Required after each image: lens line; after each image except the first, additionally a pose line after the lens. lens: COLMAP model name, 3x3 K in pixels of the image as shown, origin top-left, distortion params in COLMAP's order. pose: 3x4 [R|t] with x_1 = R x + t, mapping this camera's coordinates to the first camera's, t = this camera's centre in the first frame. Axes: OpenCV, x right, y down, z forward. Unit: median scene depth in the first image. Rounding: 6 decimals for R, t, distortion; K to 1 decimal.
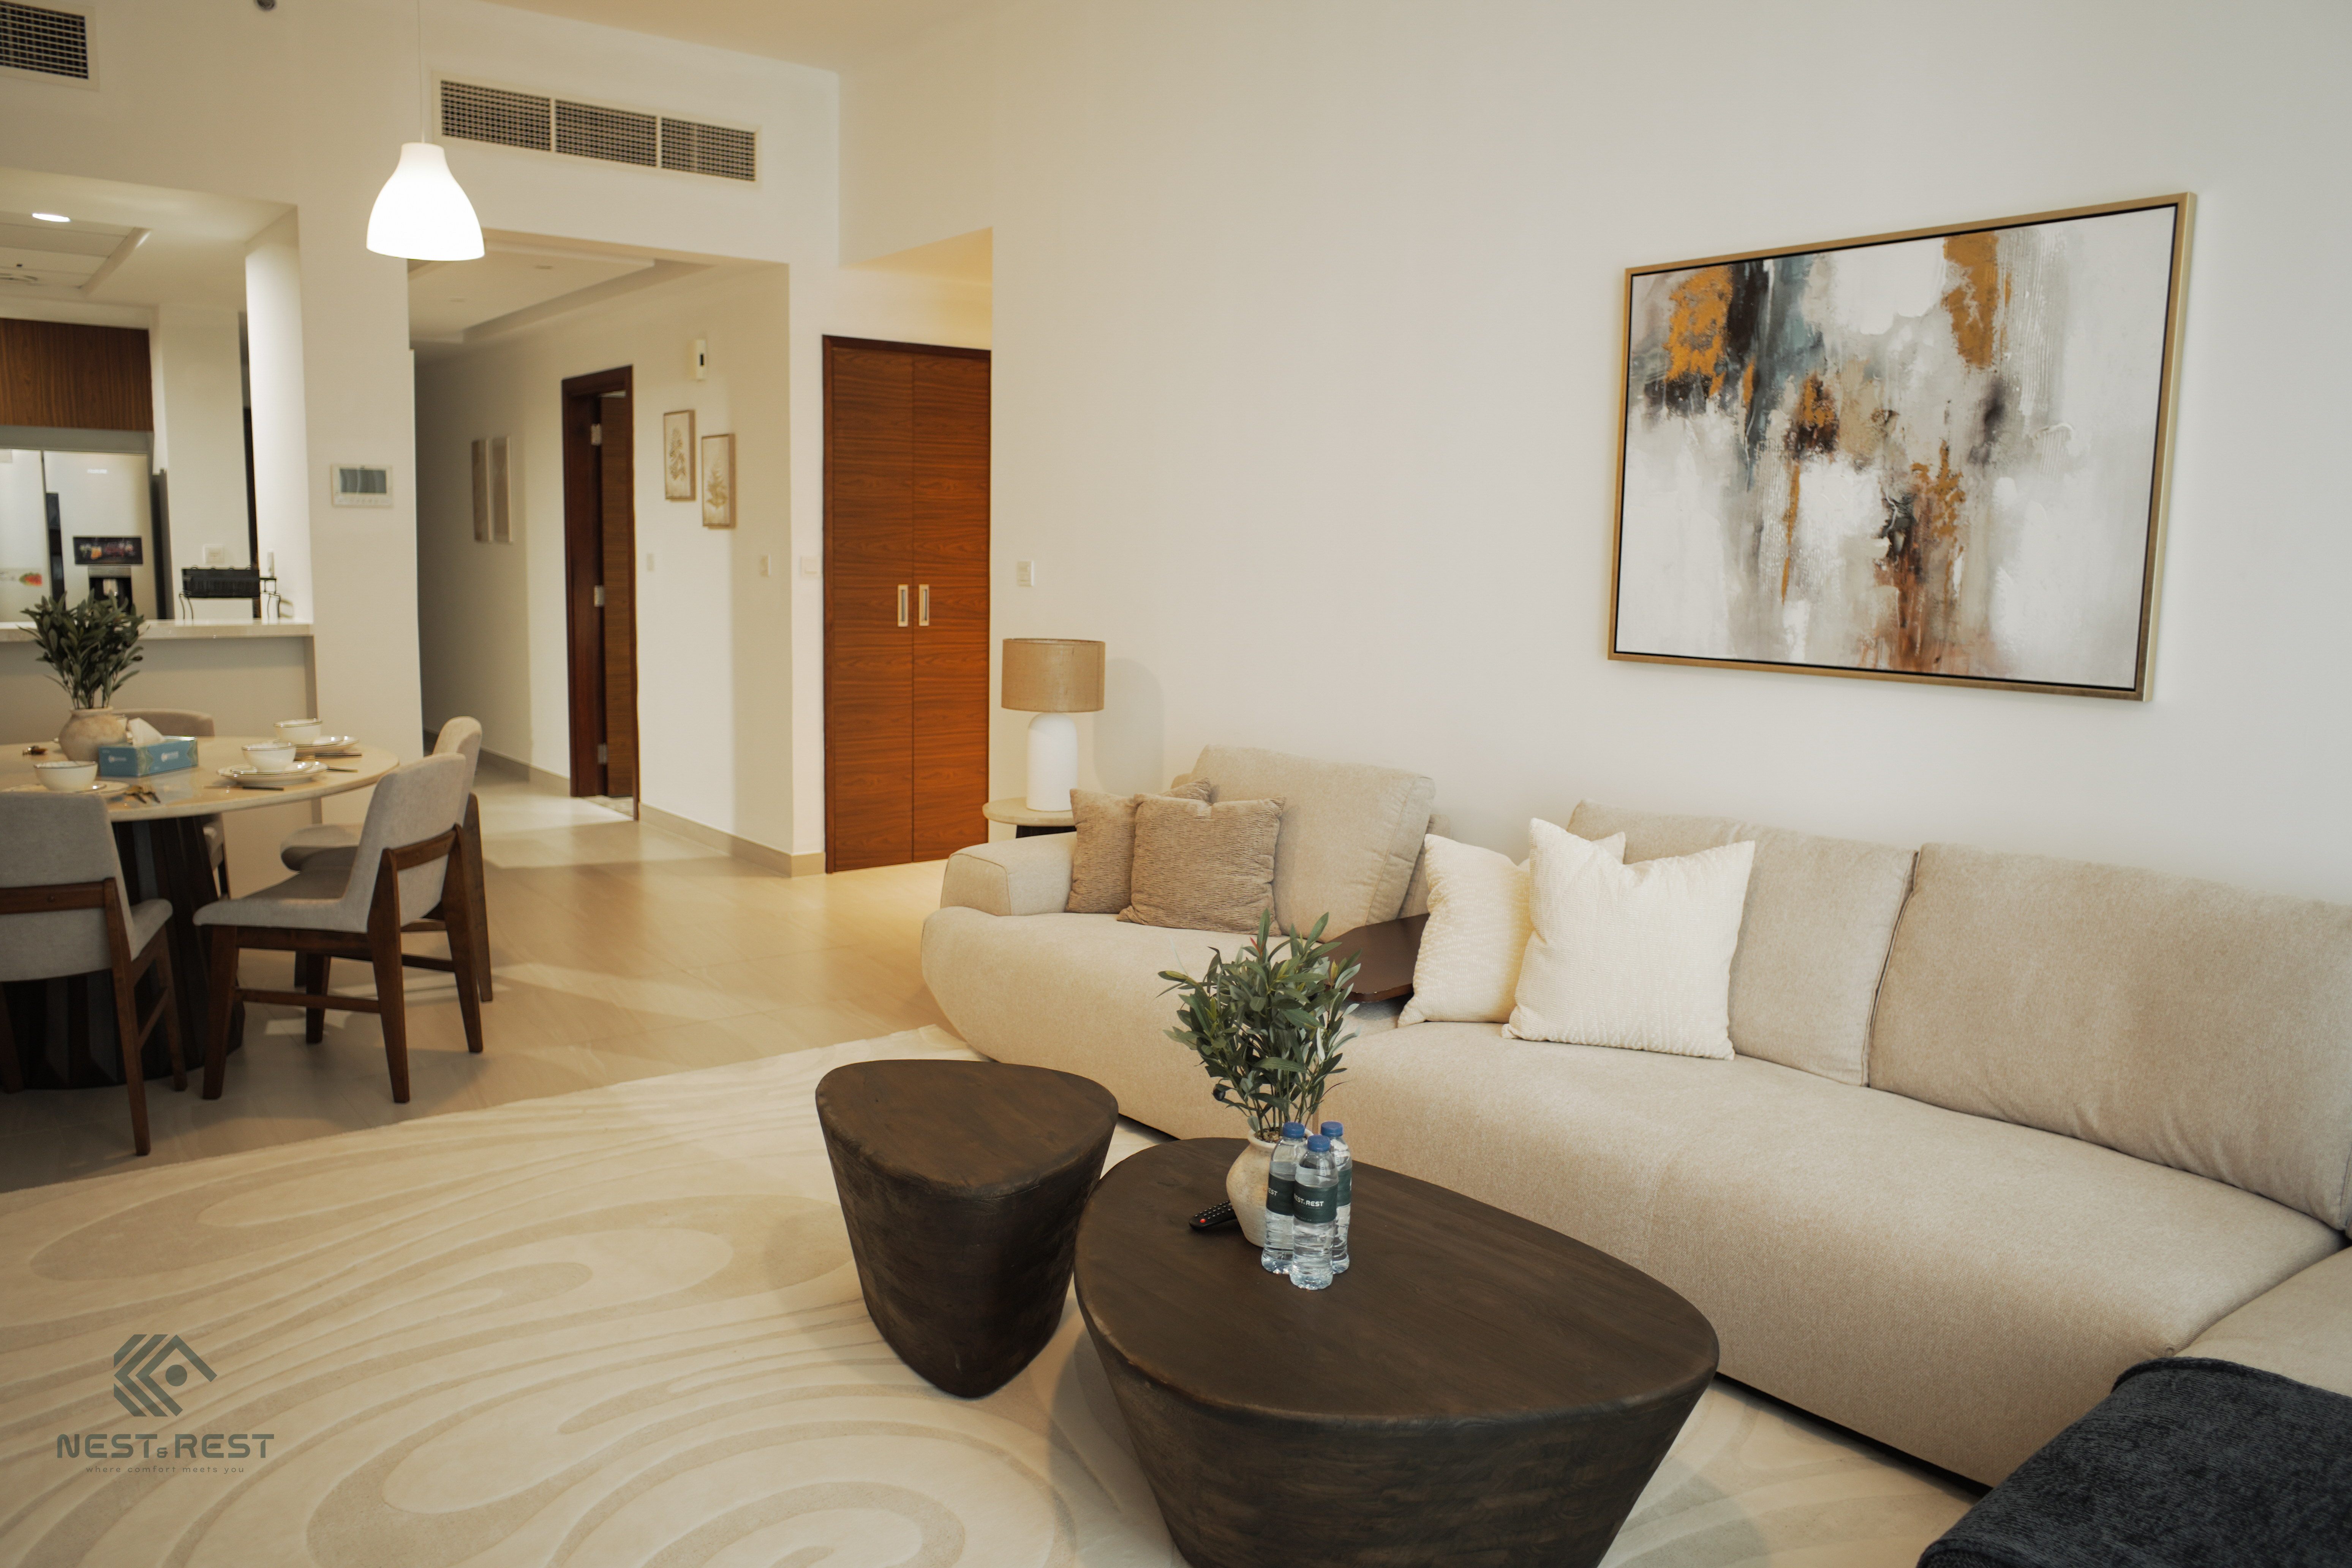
lens RADIAL K [[1691.2, 0, 1169.5], [0, 1691.2, 781.9], [0, 0, 1]] dist [-0.082566, 0.060172]
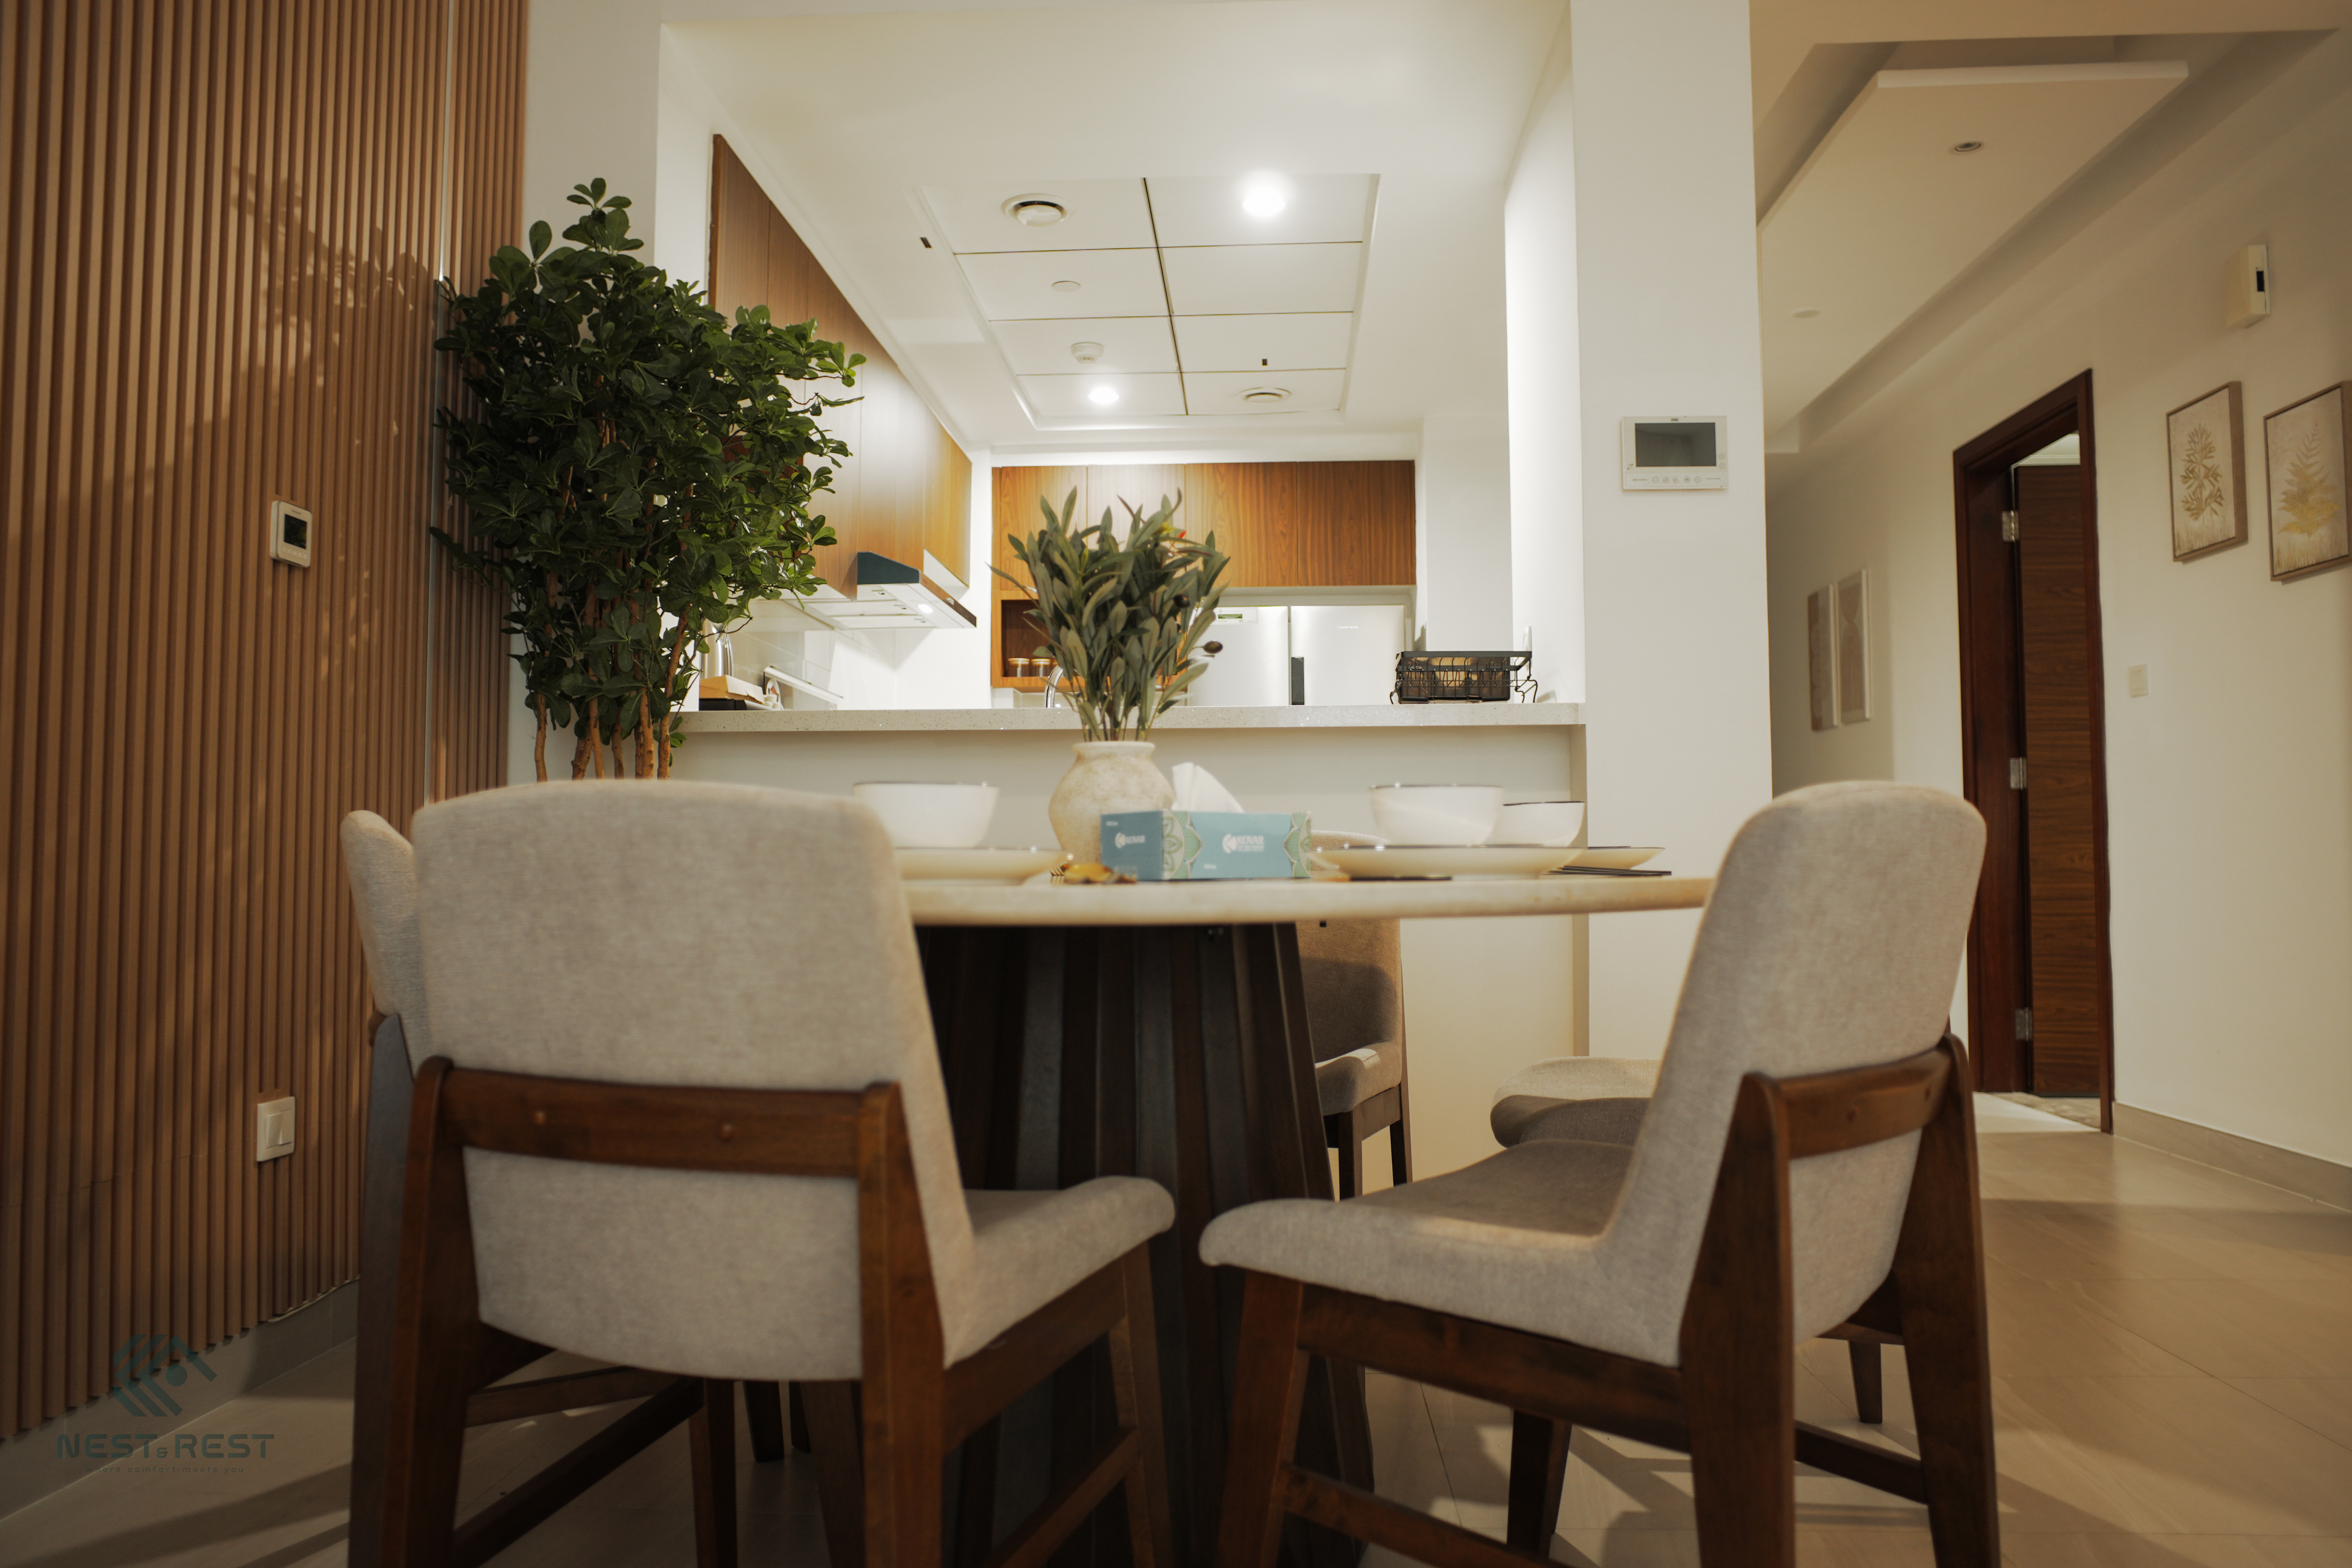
lens RADIAL K [[1691.2, 0, 1150.2], [0, 1691.2, 776.4], [0, 0, 1]] dist [-0.082566, 0.060172]
pose [[0.737141, -0.057550, -0.673284, -0.346952], [-0.075435, 0.983131, -0.166624, 0.044808], [0.671515, 0.173614, 0.720365, 0.707354]]
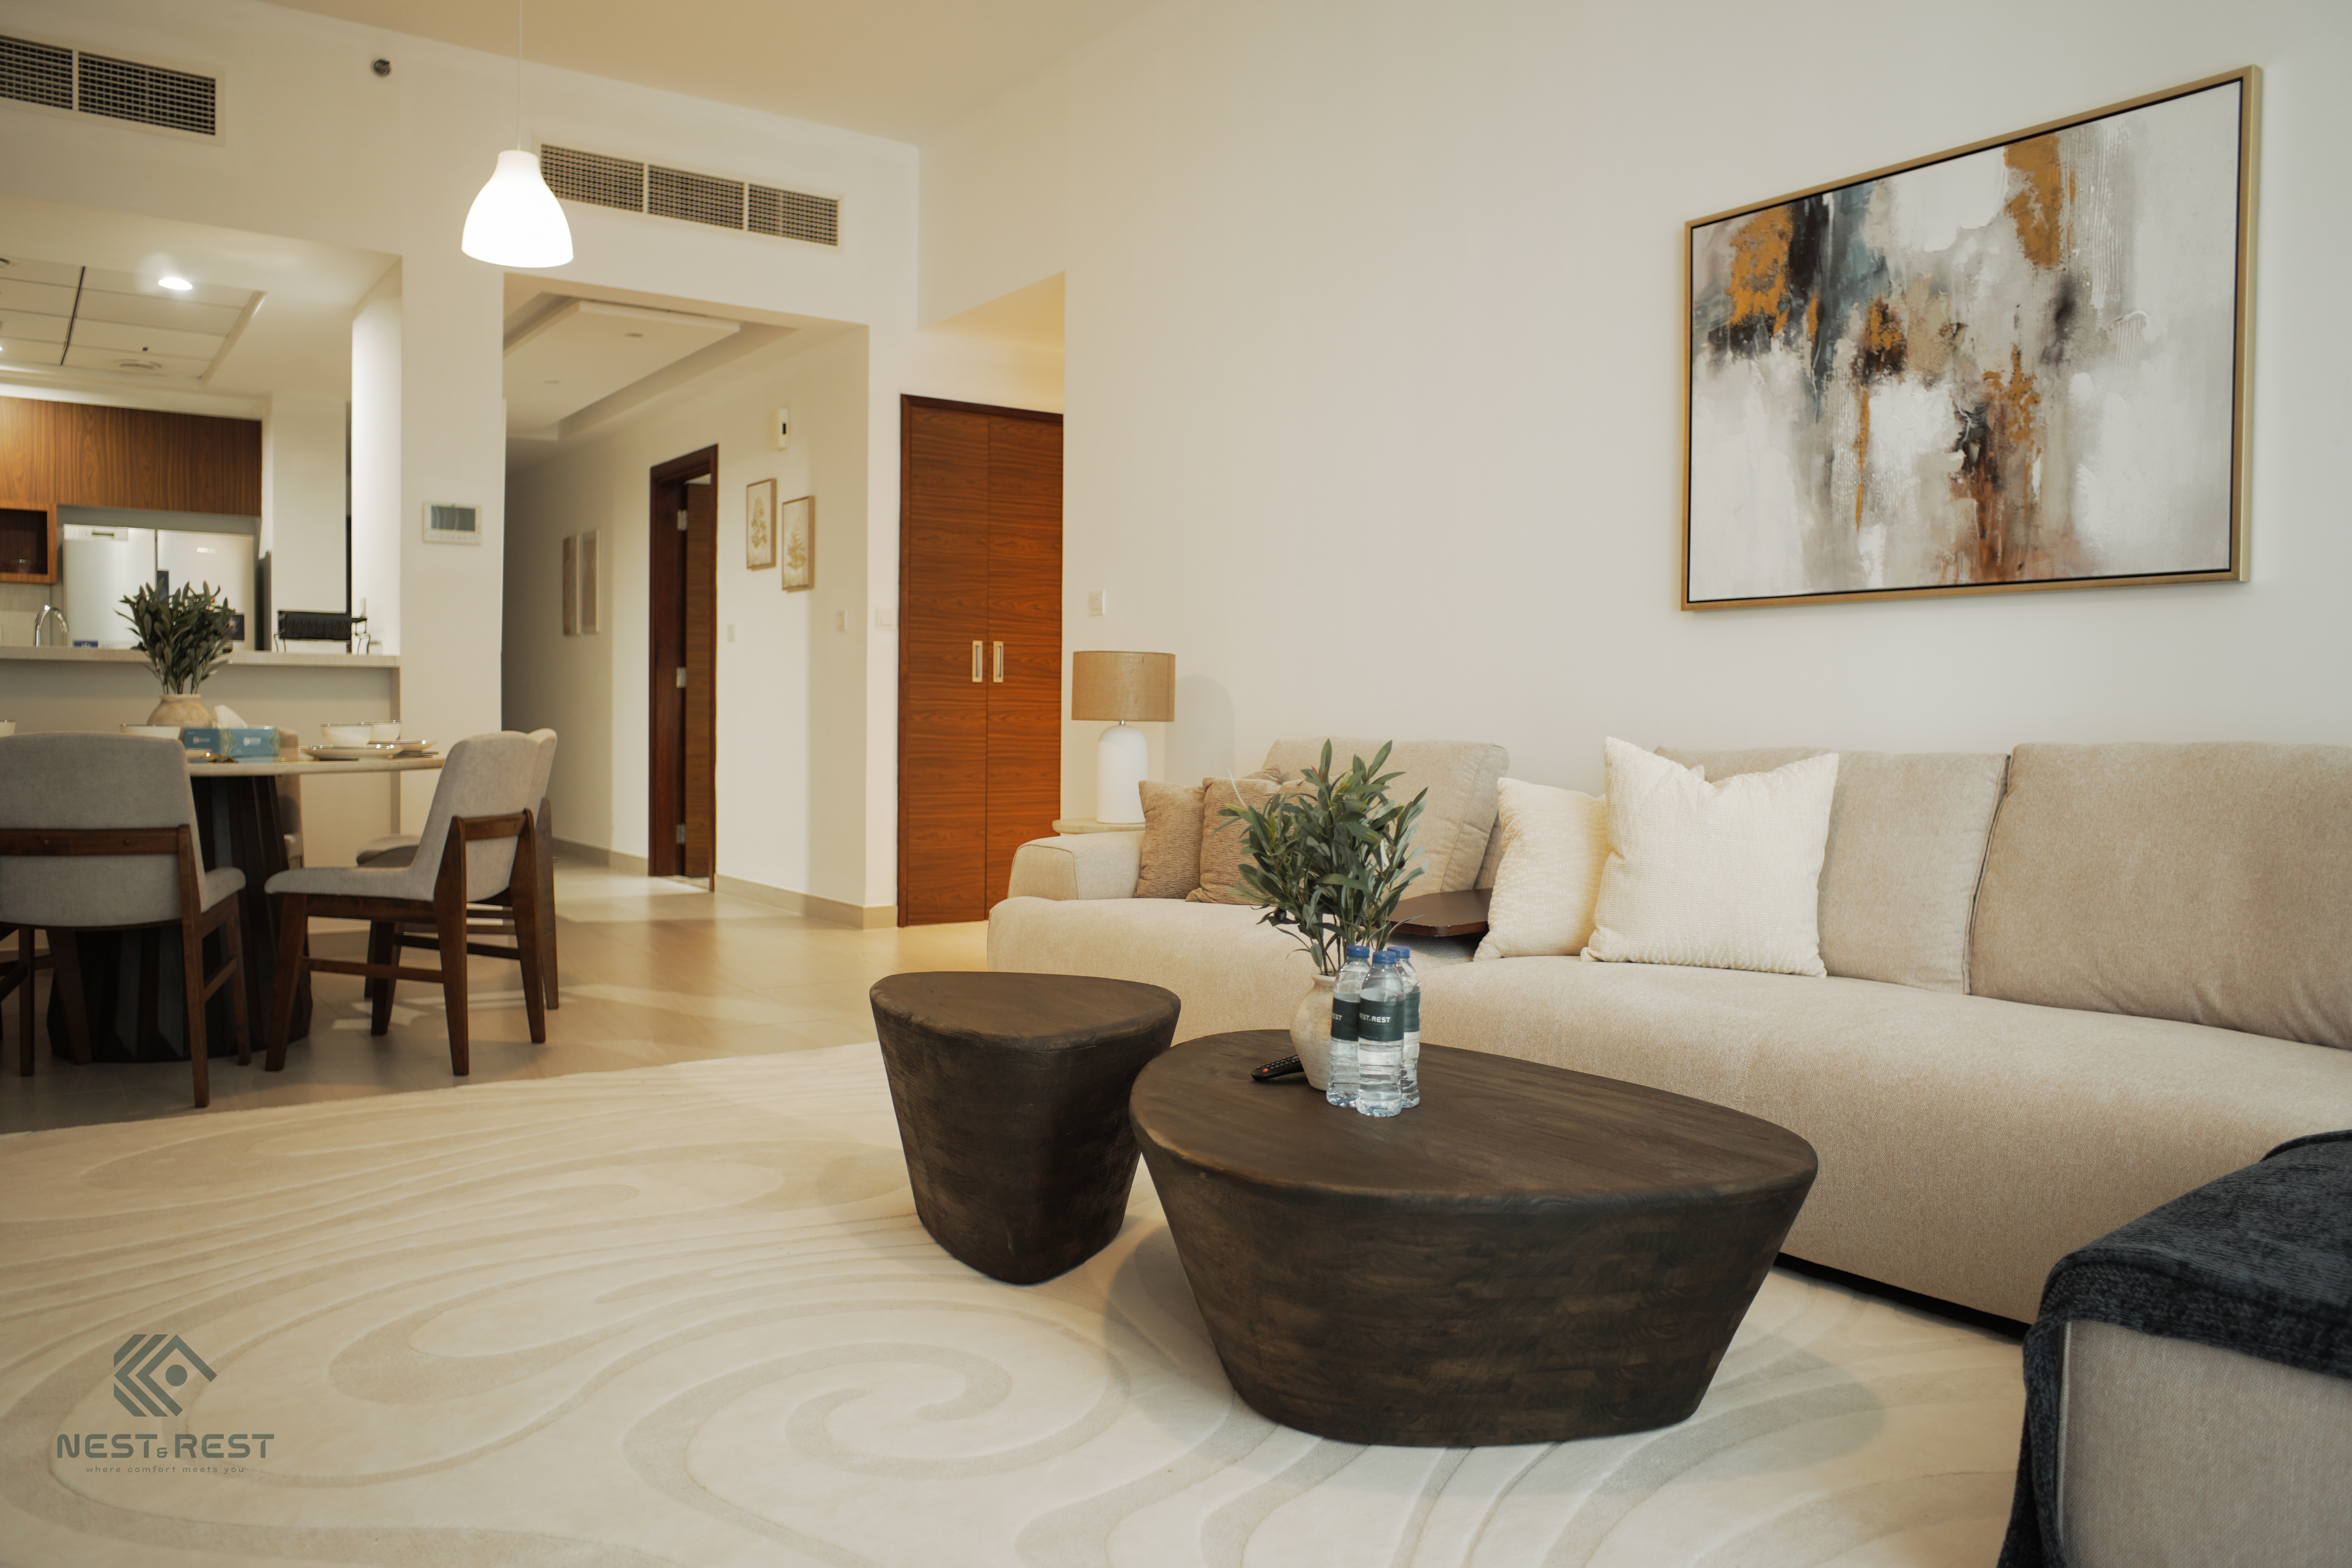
lens RADIAL K [[1691.2, 0, 1167.8], [0, 1691.2, 780.3], [0, 0, 1]] dist [-0.082566, 0.060172]
pose [[0.998780, -0.007120, -0.048865, 0.007657], [0.002158, 0.994899, -0.100857, 0.119277], [0.049334, 0.100628, 0.993700, 0.018658]]
